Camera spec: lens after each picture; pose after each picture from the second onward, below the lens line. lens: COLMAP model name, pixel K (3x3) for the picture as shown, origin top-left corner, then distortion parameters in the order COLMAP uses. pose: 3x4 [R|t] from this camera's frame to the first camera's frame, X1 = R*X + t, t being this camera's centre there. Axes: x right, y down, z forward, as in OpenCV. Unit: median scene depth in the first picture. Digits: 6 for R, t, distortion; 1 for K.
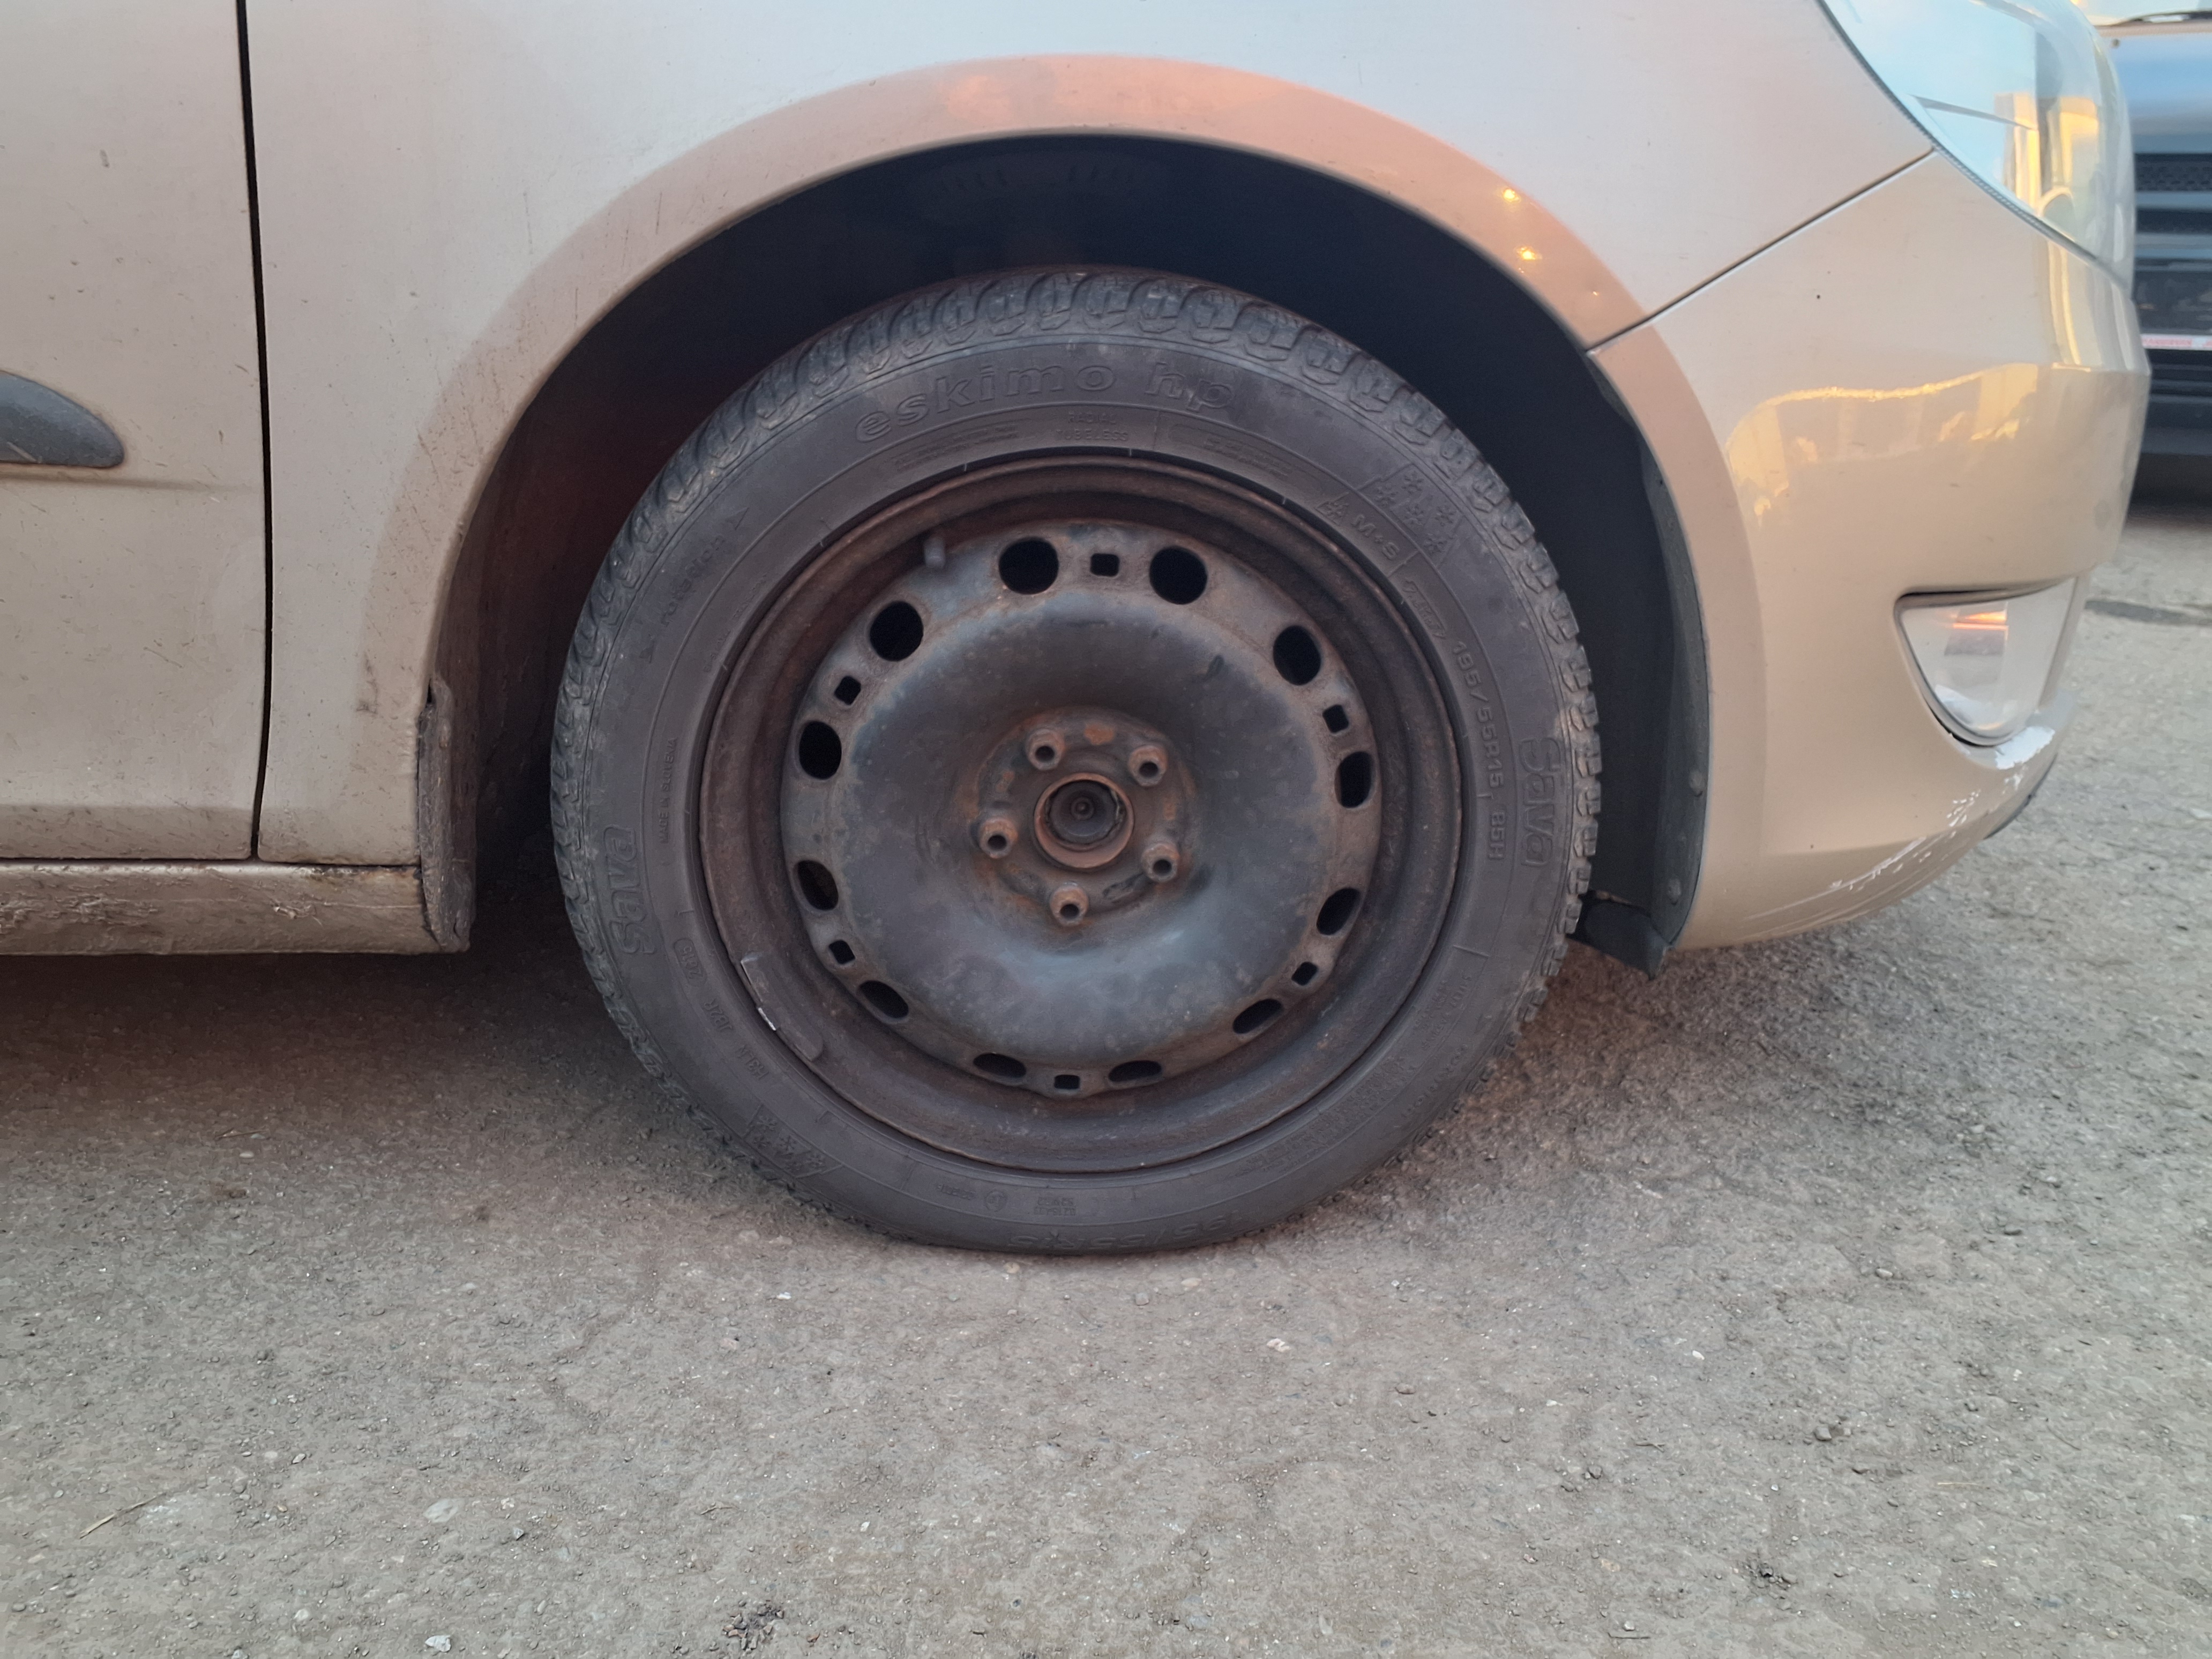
lens RADIAL K [[1766.7, 0, 1117.2], [0, 1766.7, 826.9], [0, 0, 1]] dist [0.051061, -0.064774]
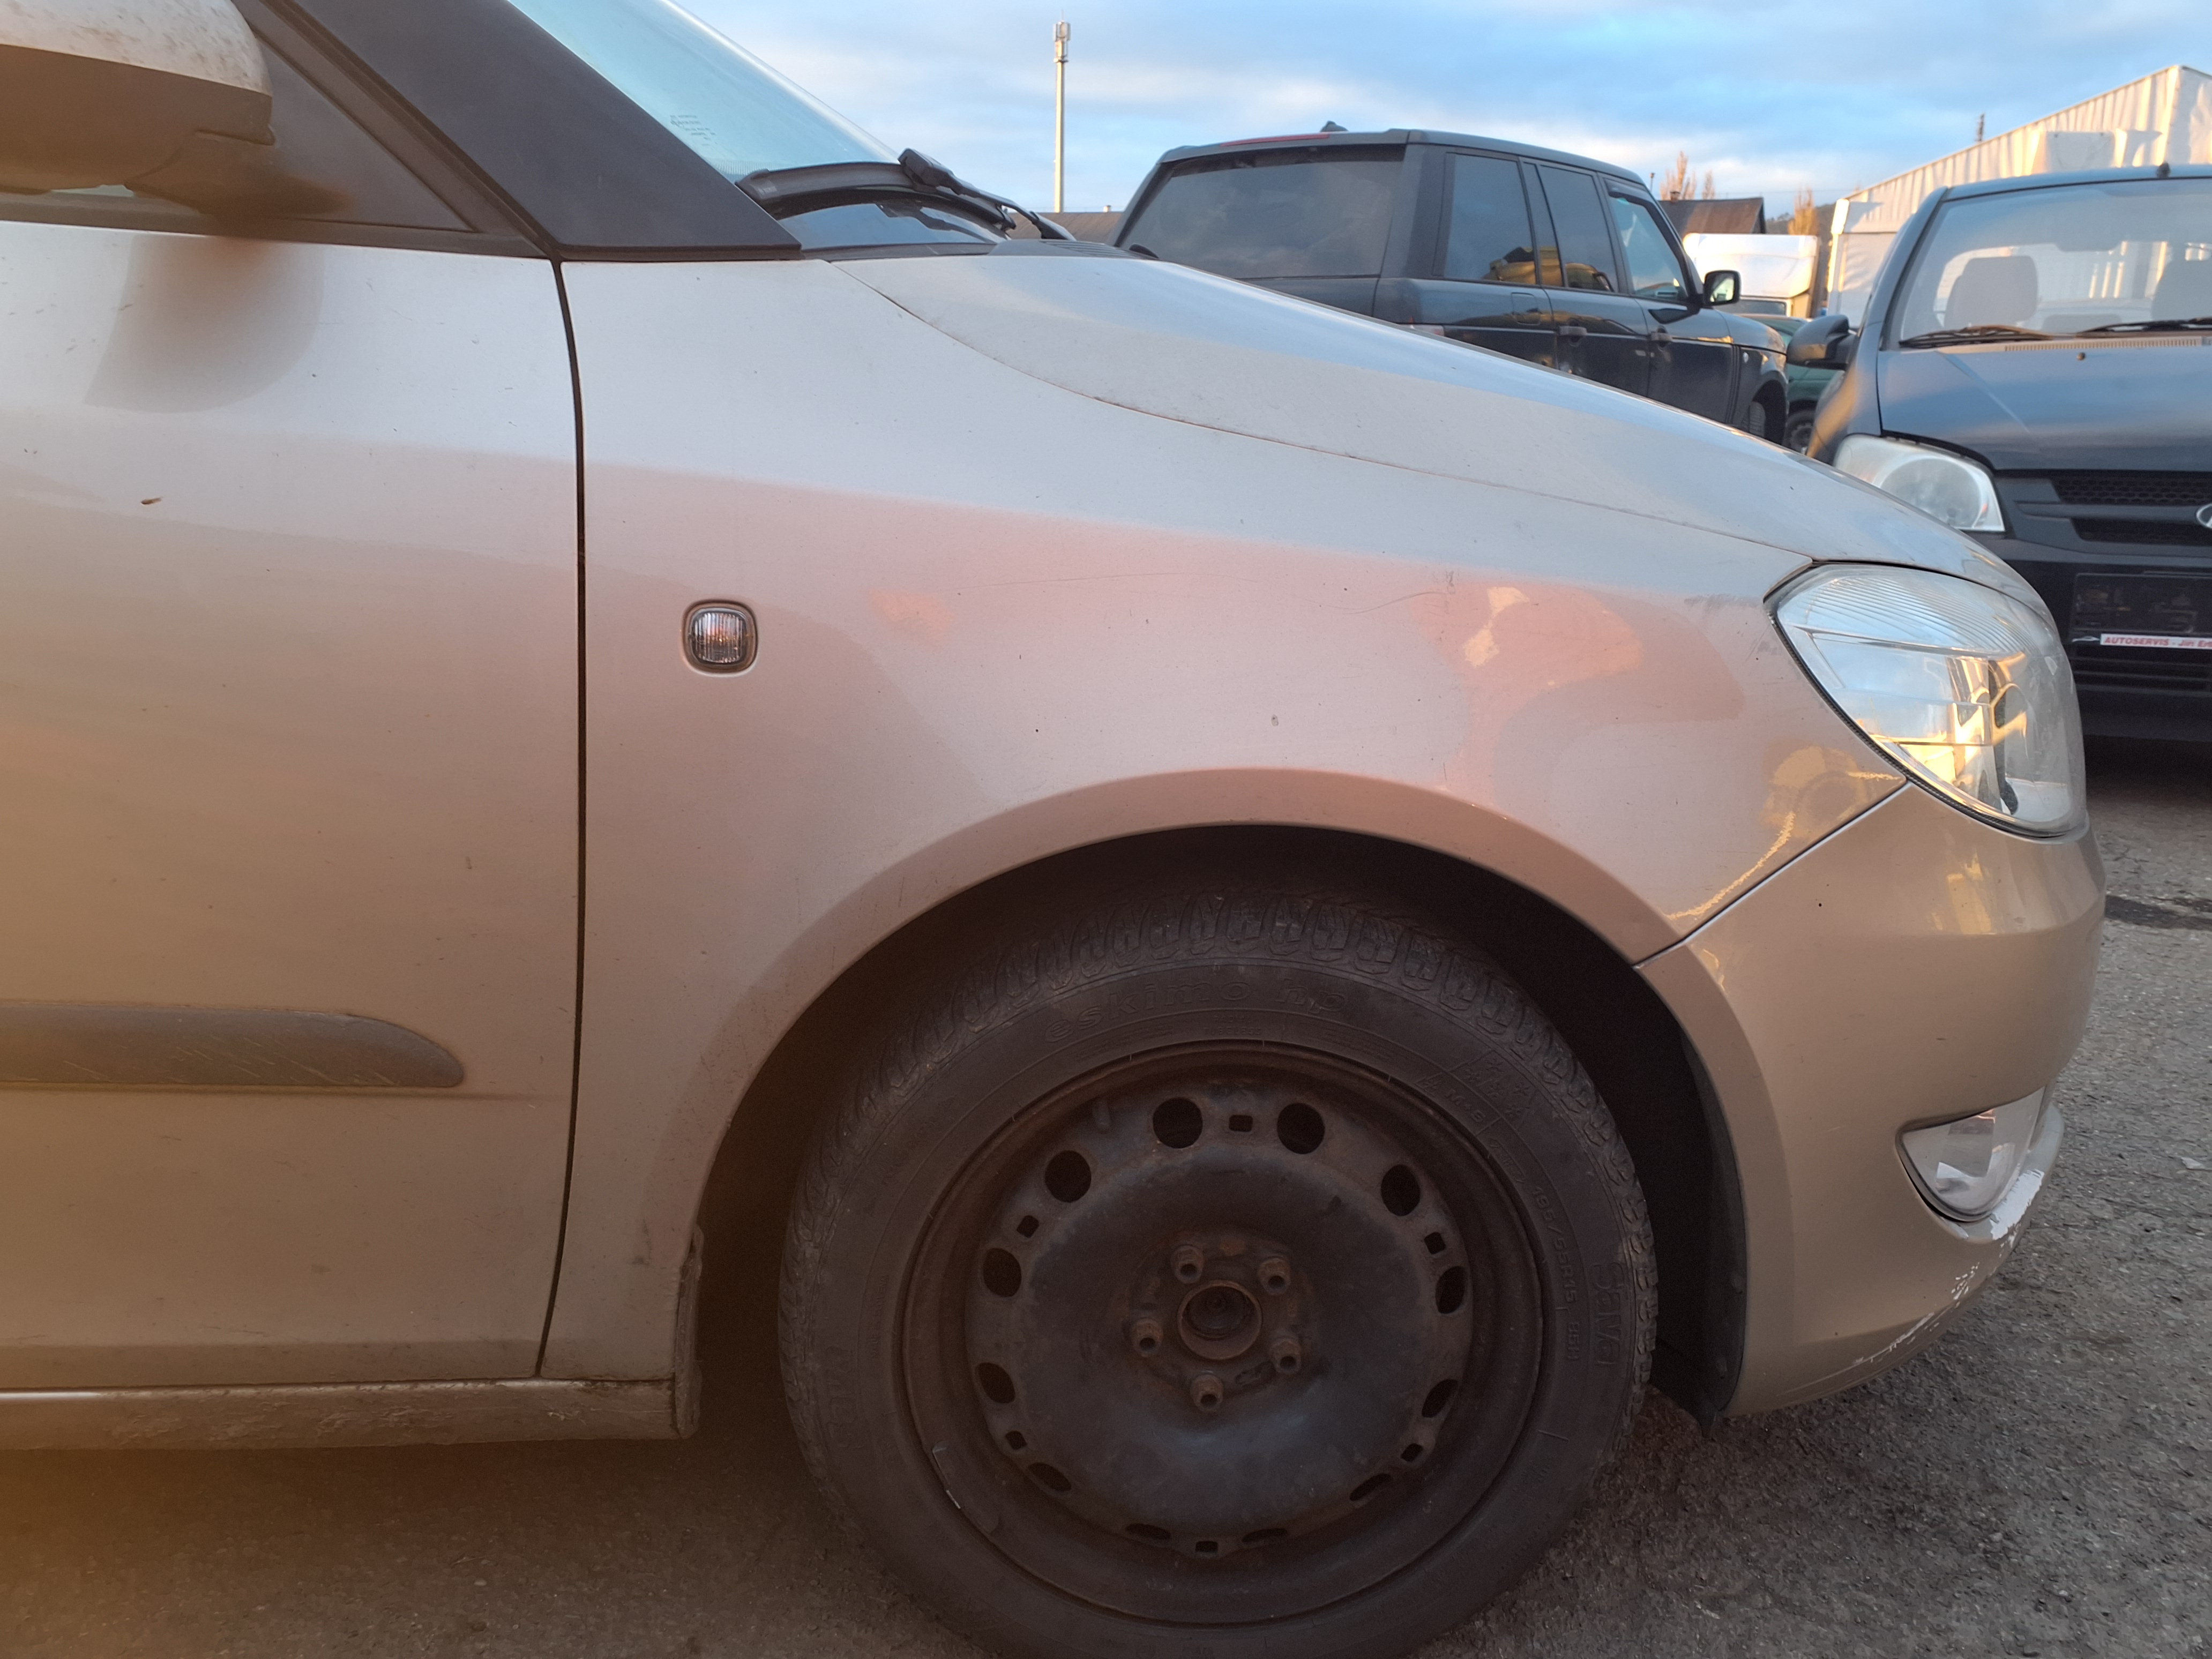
lens RADIAL K [[1766.7, 0, 1111.7], [0, 1766.7, 819.5], [0, 0, 1]] dist [0.051061, -0.064774]
pose [[0.999898, -0.009932, -0.010299, -0.076952], [0.008945, 0.995737, -0.091802, -0.232717], [0.011167, 0.091701, 0.995724, -0.217844]]
